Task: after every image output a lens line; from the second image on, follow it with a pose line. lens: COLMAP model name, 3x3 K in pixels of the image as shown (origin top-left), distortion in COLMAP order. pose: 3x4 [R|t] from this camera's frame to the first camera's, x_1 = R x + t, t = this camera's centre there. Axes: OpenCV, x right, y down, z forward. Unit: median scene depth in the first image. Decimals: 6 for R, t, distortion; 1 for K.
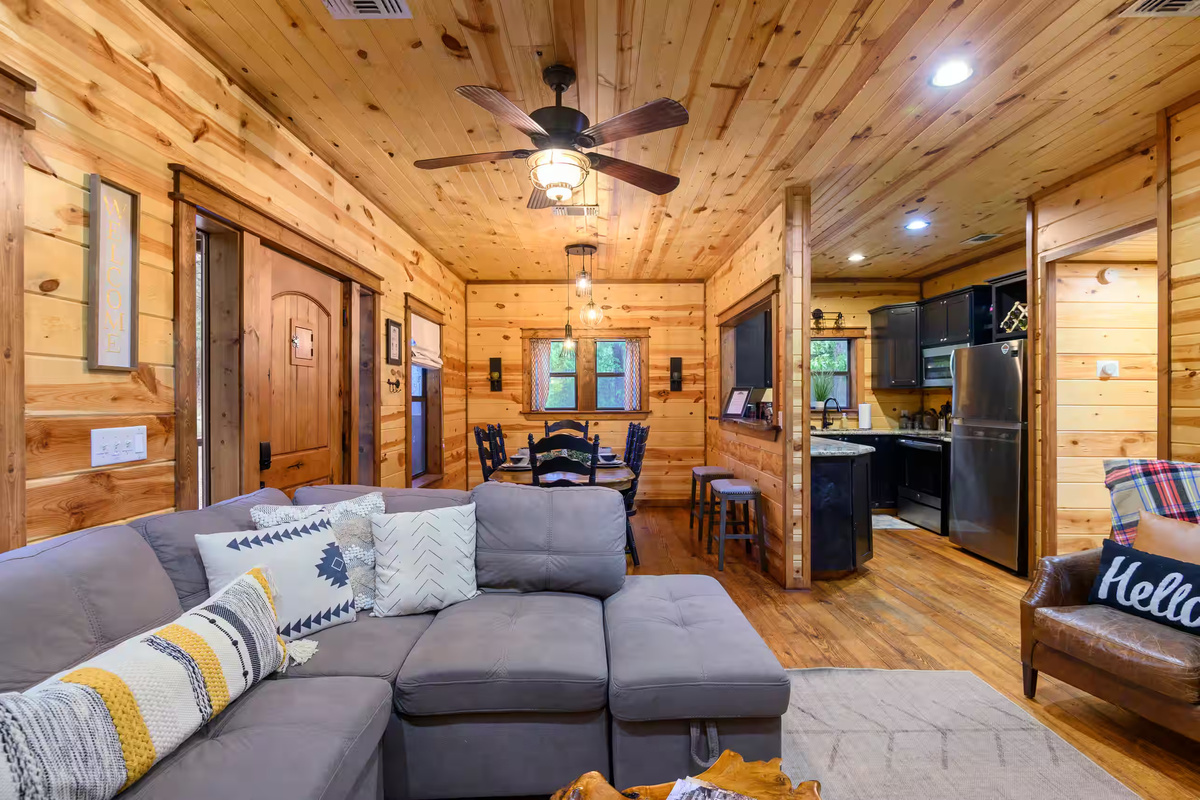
lens RADIAL K [[554.7, 0, 600.0], [0, 554.7, 400.0], [0, 0, 1]] dist [0.001790, -0.000036]
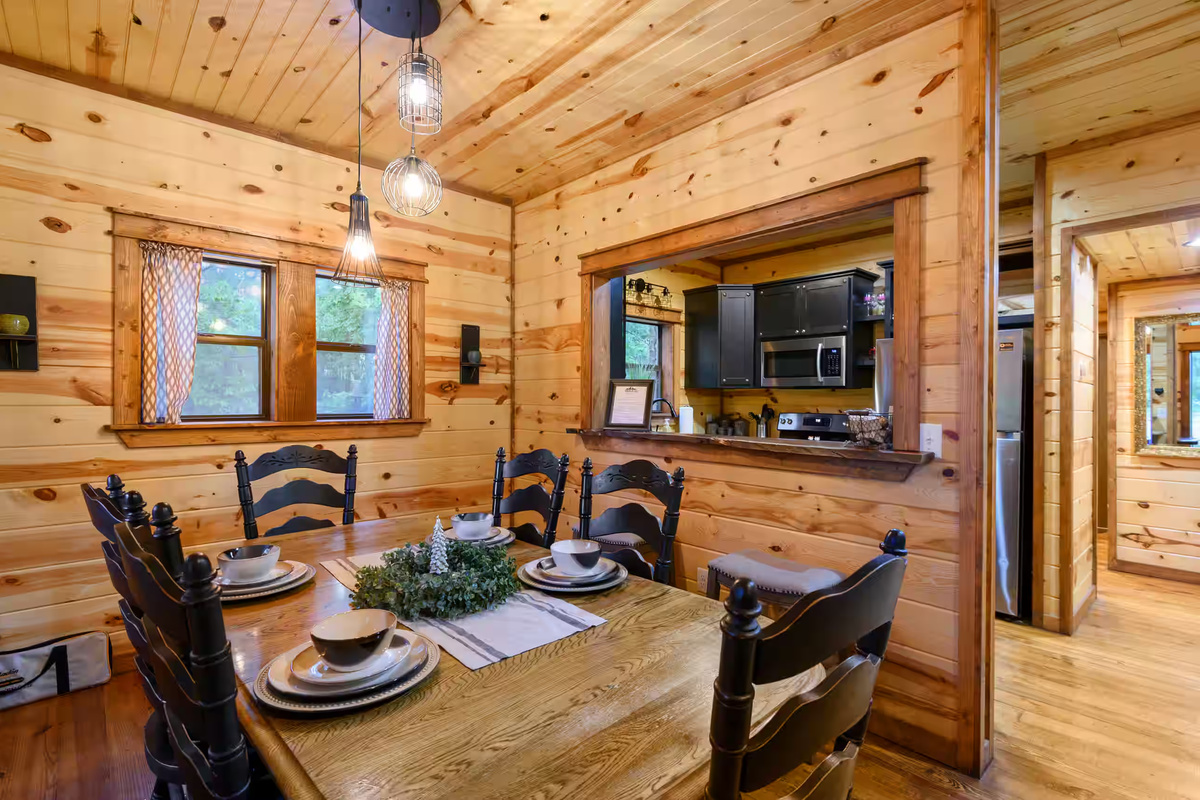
lens RADIAL K [[561.7, 0, 595.9], [0, 561.7, 401.2], [0, 0, 1]] dist [0.019269, -0.011068]
pose [[0.742950, 0.007835, 0.669301, -0.153401], [-0.008502, 0.999961, -0.002268, 0.001631], [-0.669293, -0.004006, 0.742988, 0.484554]]
